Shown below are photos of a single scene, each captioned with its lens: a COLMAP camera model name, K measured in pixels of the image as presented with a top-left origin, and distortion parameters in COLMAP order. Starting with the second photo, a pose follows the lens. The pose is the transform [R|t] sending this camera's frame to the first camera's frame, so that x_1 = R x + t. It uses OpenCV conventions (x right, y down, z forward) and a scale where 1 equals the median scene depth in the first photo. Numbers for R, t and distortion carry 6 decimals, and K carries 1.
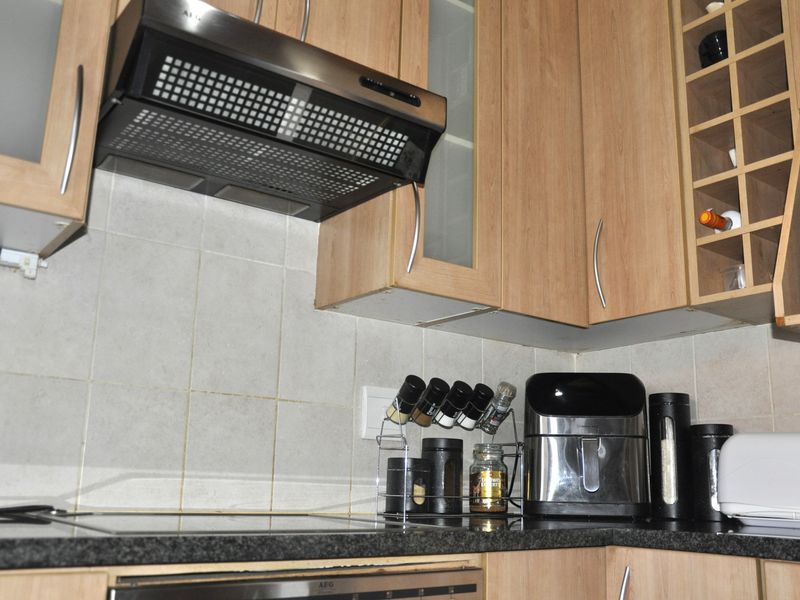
lens RADIAL K [[784.0, 0, 404.8], [0, 784.0, 305.5], [0, 0, 1]] dist [-0.126210, 0.181074]
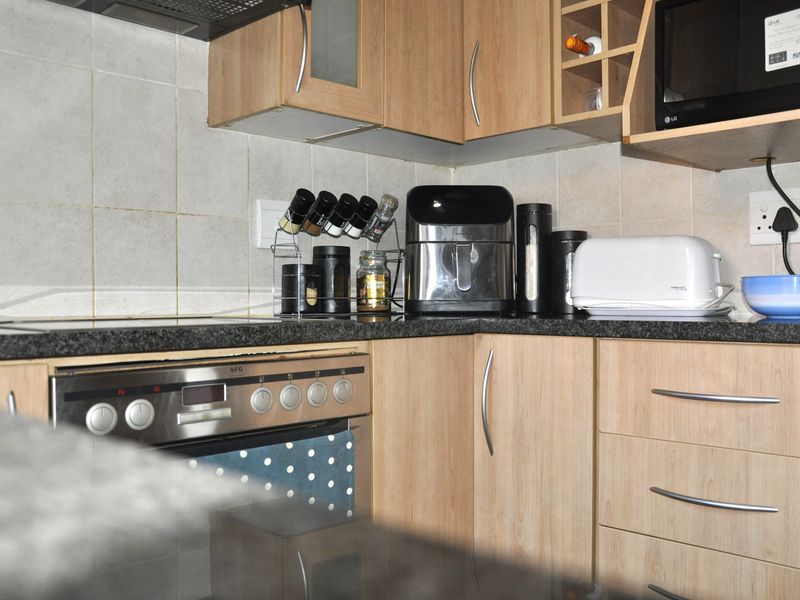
lens RADIAL K [[784.0, 0, 404.8], [0, 784.0, 305.5], [0, 0, 1]] dist [-0.126210, 0.181074]
pose [[0.989328, -0.030780, 0.142419, -0.009429], [-0.003019, 0.972893, 0.231237, -0.003803], [-0.145676, -0.229199, 0.962417, -0.098208]]
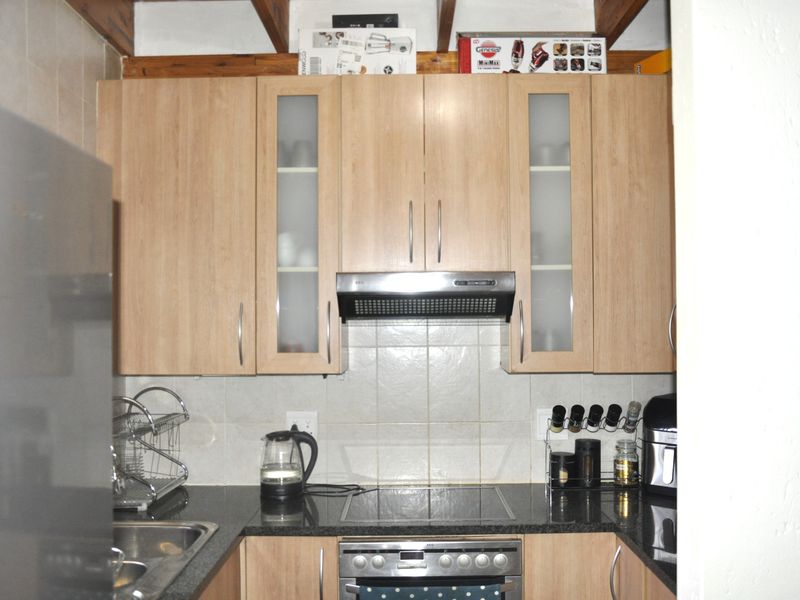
lens RADIAL K [[784.0, 0, 404.8], [0, 784.0, 305.5], [0, 0, 1]] dist [-0.126210, 0.181074]
pose [[0.795033, -0.043465, -0.605006, 0.781967], [0.161403, 0.976629, 0.141934, -0.416292], [0.584697, -0.210492, 0.783468, -0.441841]]
